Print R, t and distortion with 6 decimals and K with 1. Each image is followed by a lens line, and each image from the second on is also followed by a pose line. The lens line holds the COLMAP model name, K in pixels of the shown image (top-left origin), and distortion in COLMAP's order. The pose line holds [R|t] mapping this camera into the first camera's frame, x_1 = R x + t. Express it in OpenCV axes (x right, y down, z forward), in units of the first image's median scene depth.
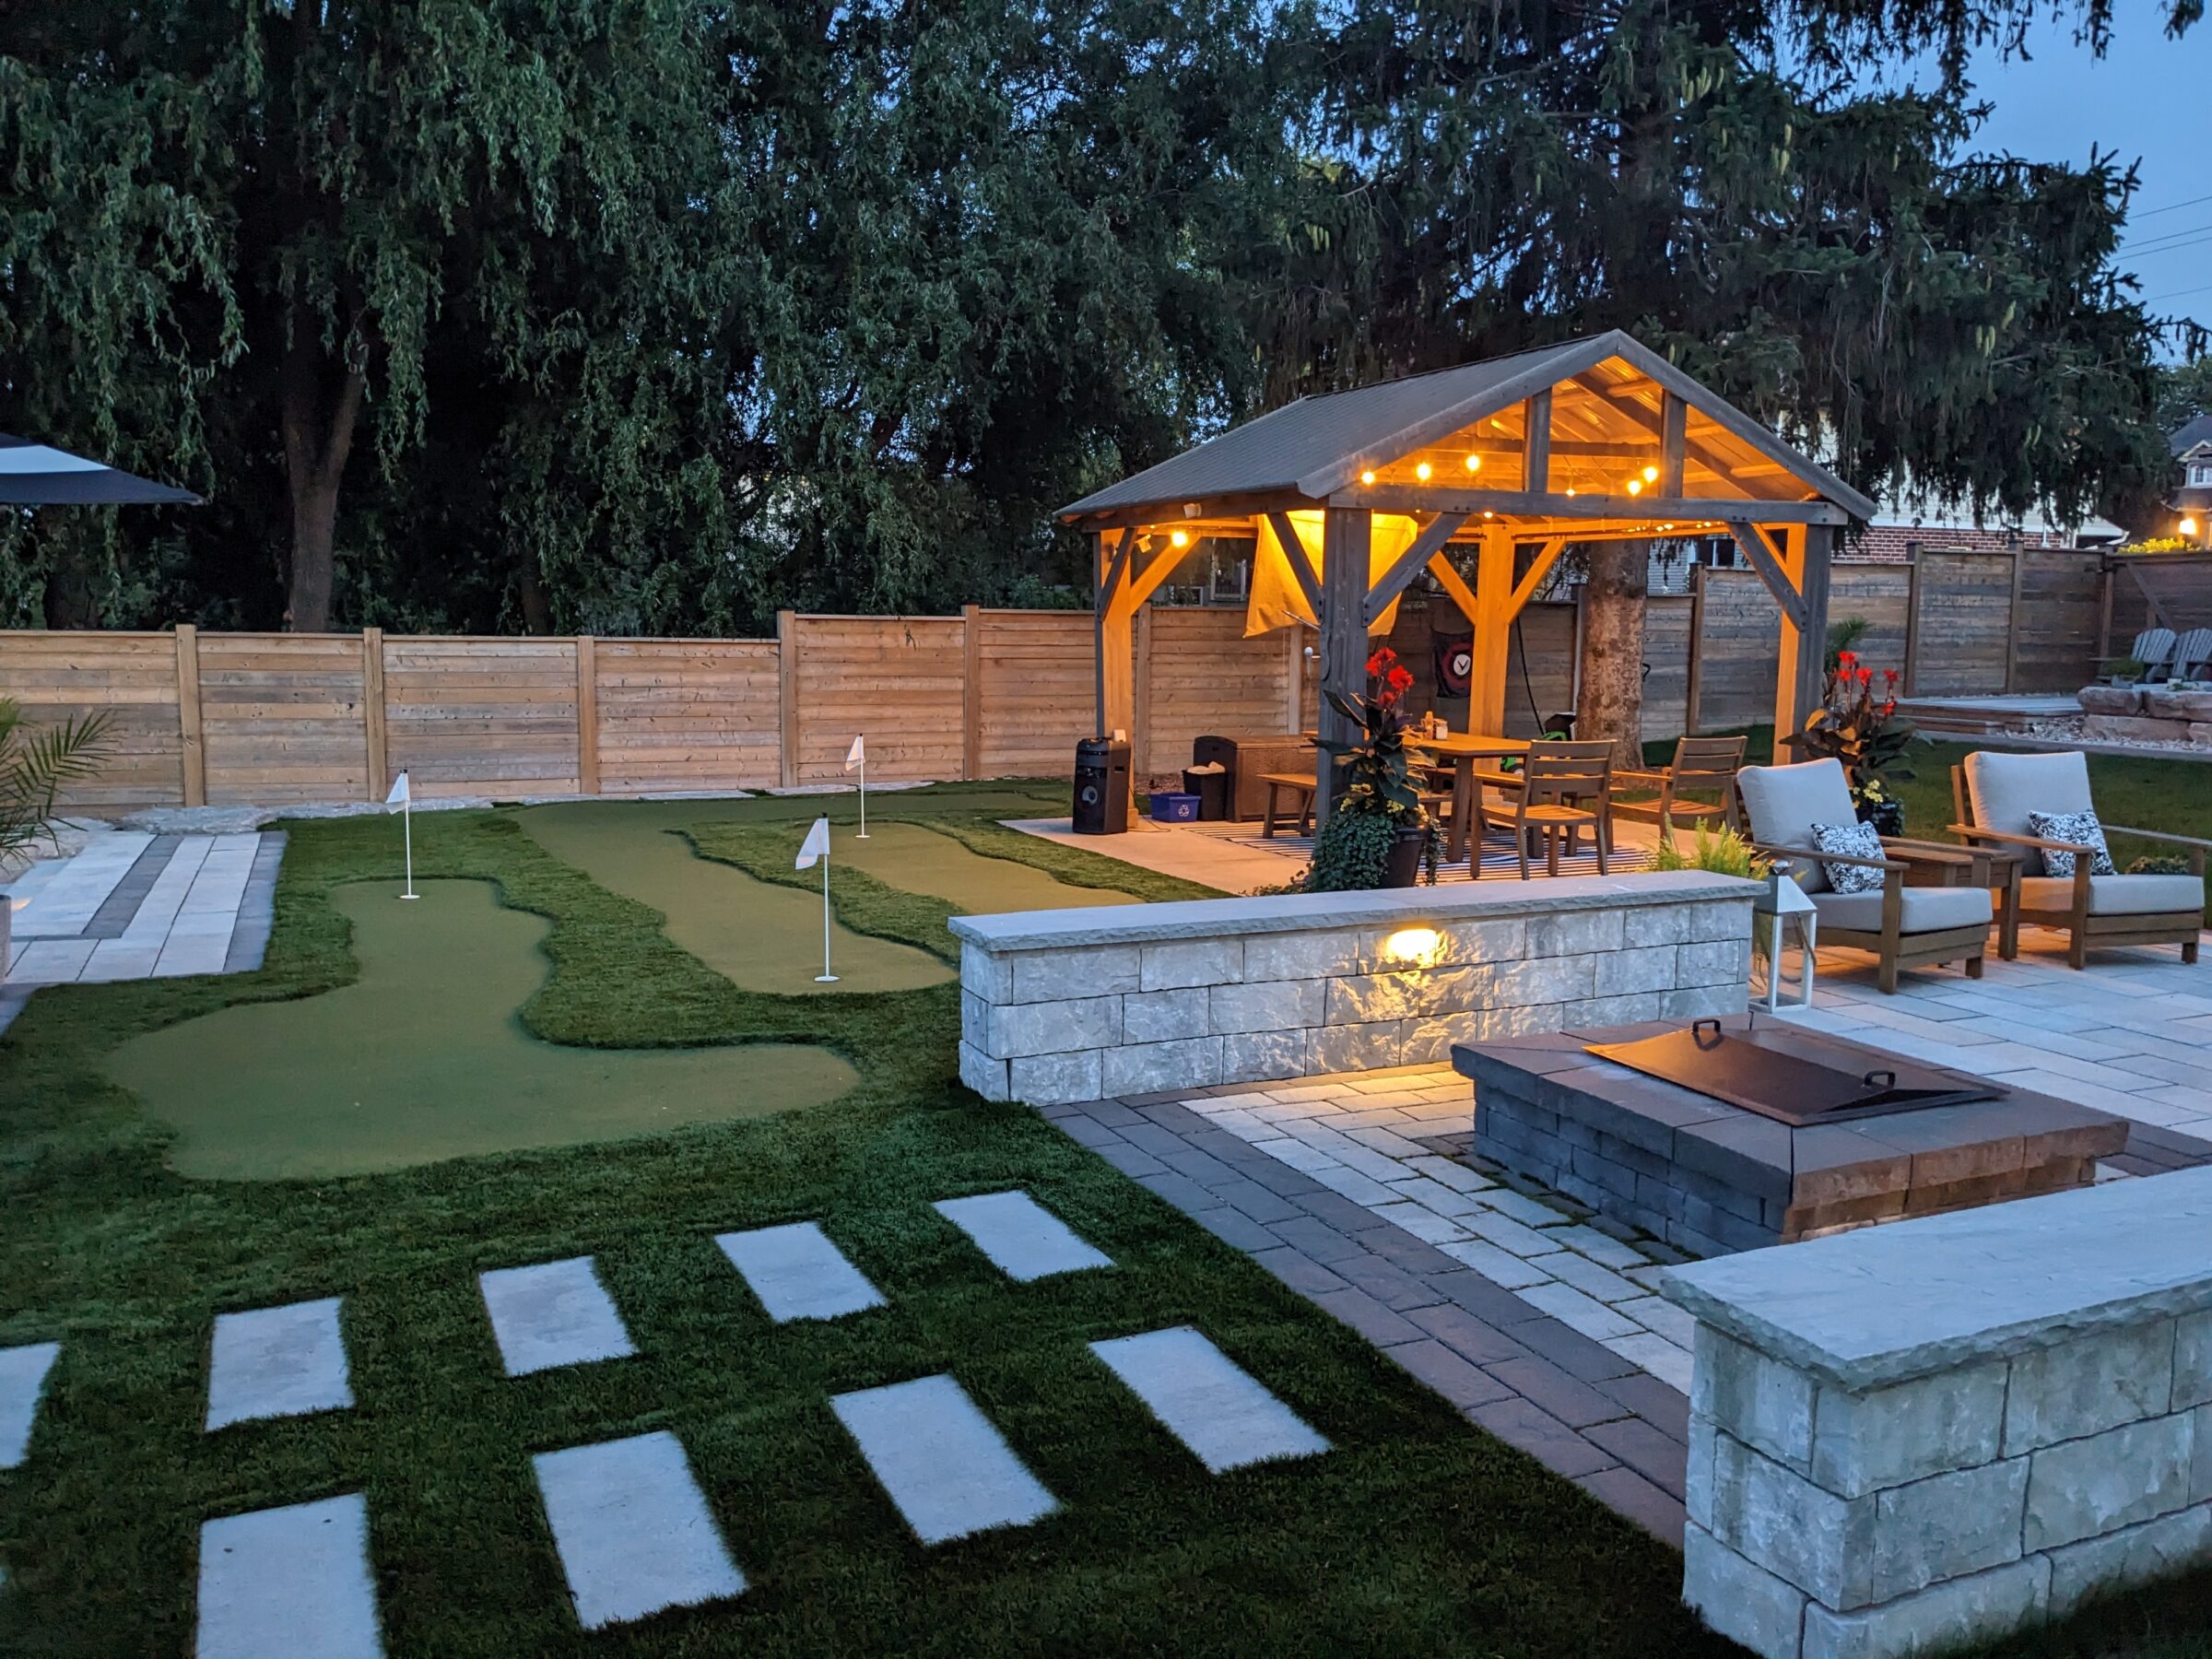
lens RADIAL K [[1810.0, 0, 1106.0], [0, 1810.0, 829.5], [0, 0, 1]] dist [0.017886, 0.001996]
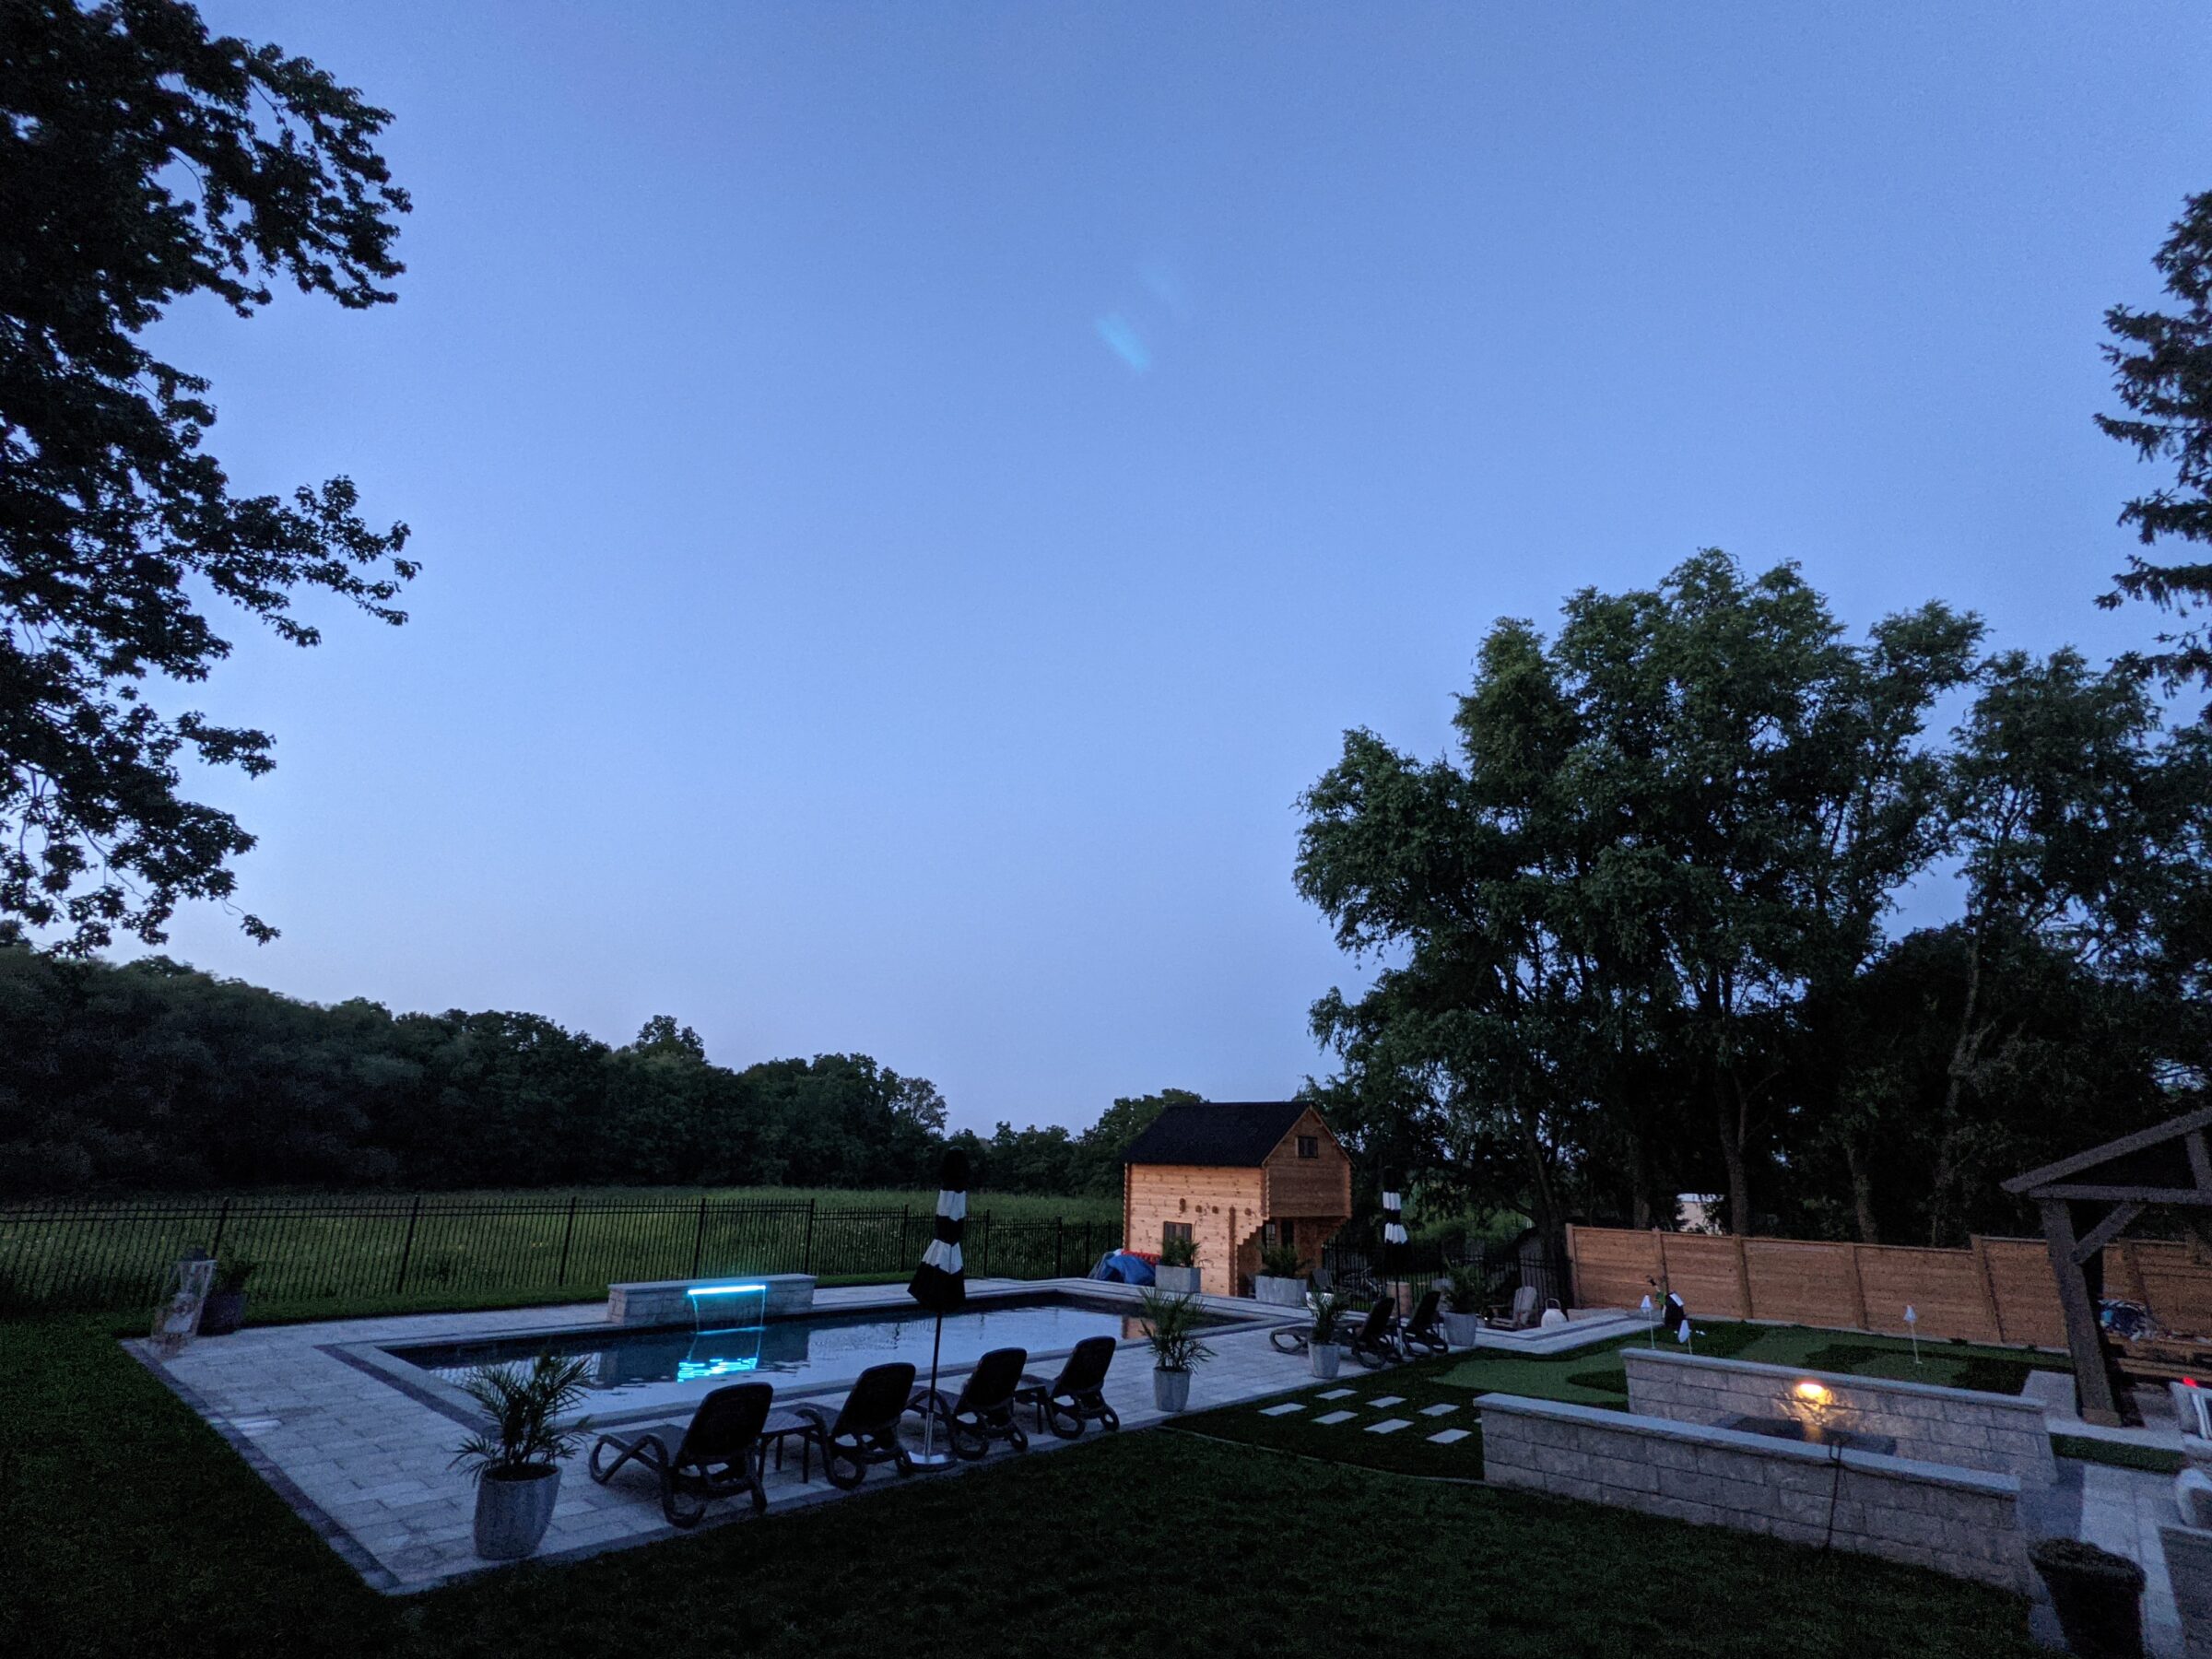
lens RADIAL K [[1077.9, 0, 1106.0], [0, 1077.9, 829.5], [0, 0, 1]] dist [0.002421, 0.000144]
pose [[0.403354, -0.273978, -0.873064, 0.539833], [-0.134857, 0.925905, -0.352864, 0.000425], [0.905052, 0.260068, 0.336520, -0.250413]]
